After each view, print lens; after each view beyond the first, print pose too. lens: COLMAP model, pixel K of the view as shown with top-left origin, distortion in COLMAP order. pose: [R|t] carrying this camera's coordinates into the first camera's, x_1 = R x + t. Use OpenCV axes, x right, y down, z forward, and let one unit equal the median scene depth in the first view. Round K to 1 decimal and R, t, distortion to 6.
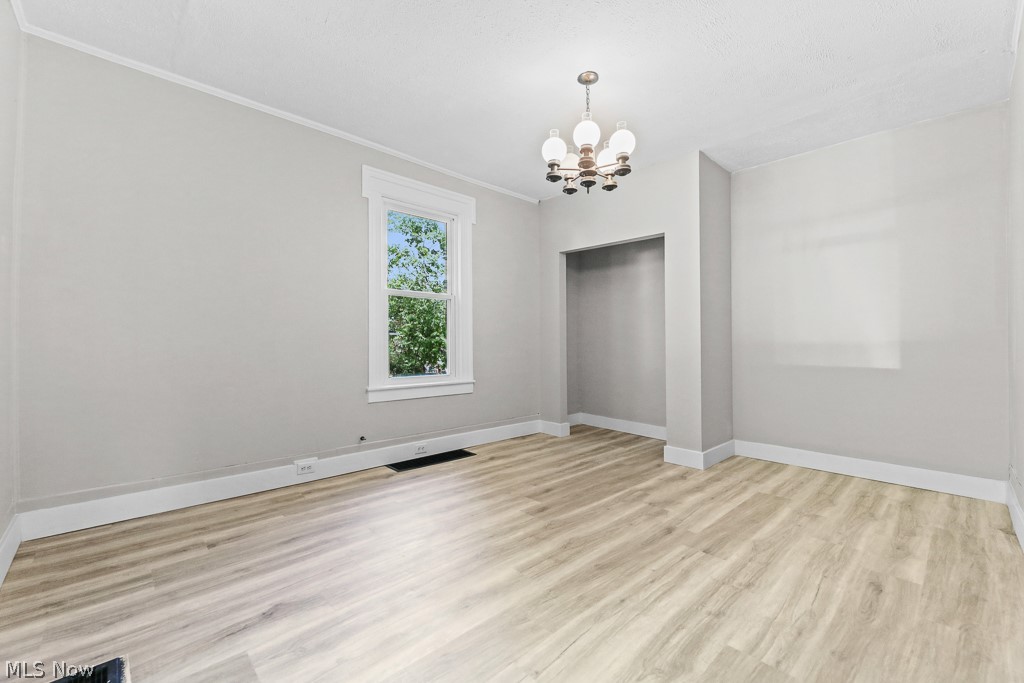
lens RADIAL K [[416.6, 0, 506.3], [0, 416.6, 343.0], [0, 0, 1]] dist [0.002159, -0.000105]
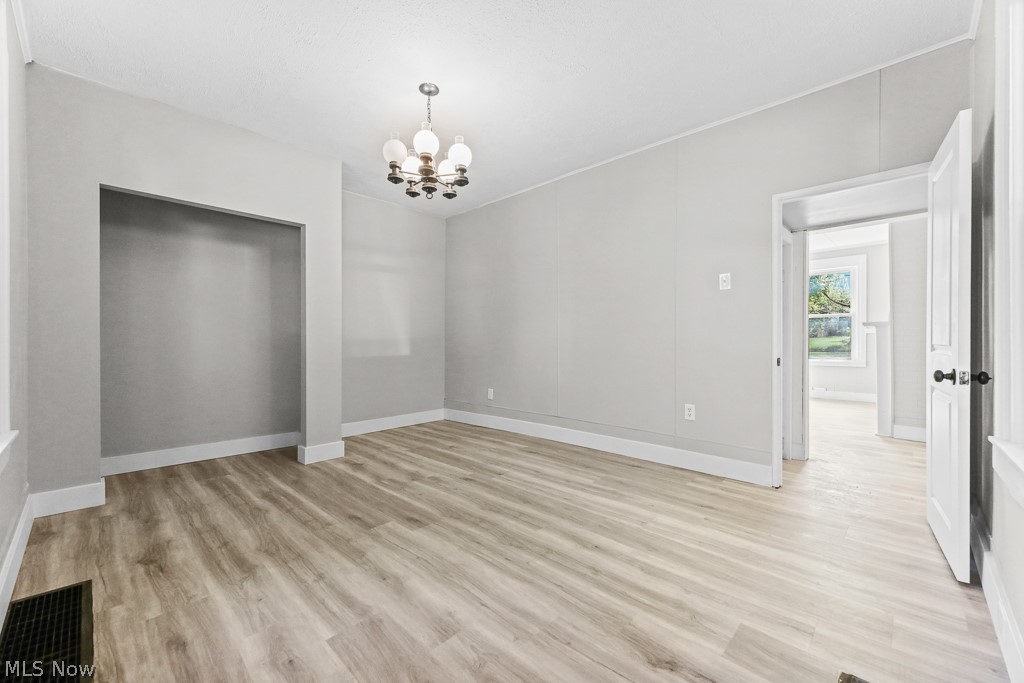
lens RADIAL K [[416.6, 0, 506.8], [0, 416.6, 338.7], [0, 0, 1]] dist [0.002159, -0.000105]
pose [[-0.045439, -0.003409, 0.998961, -0.758268], [0.004342, 0.999984, 0.003610, -0.006276], [-0.998958, 0.004502, -0.045423, 0.743258]]
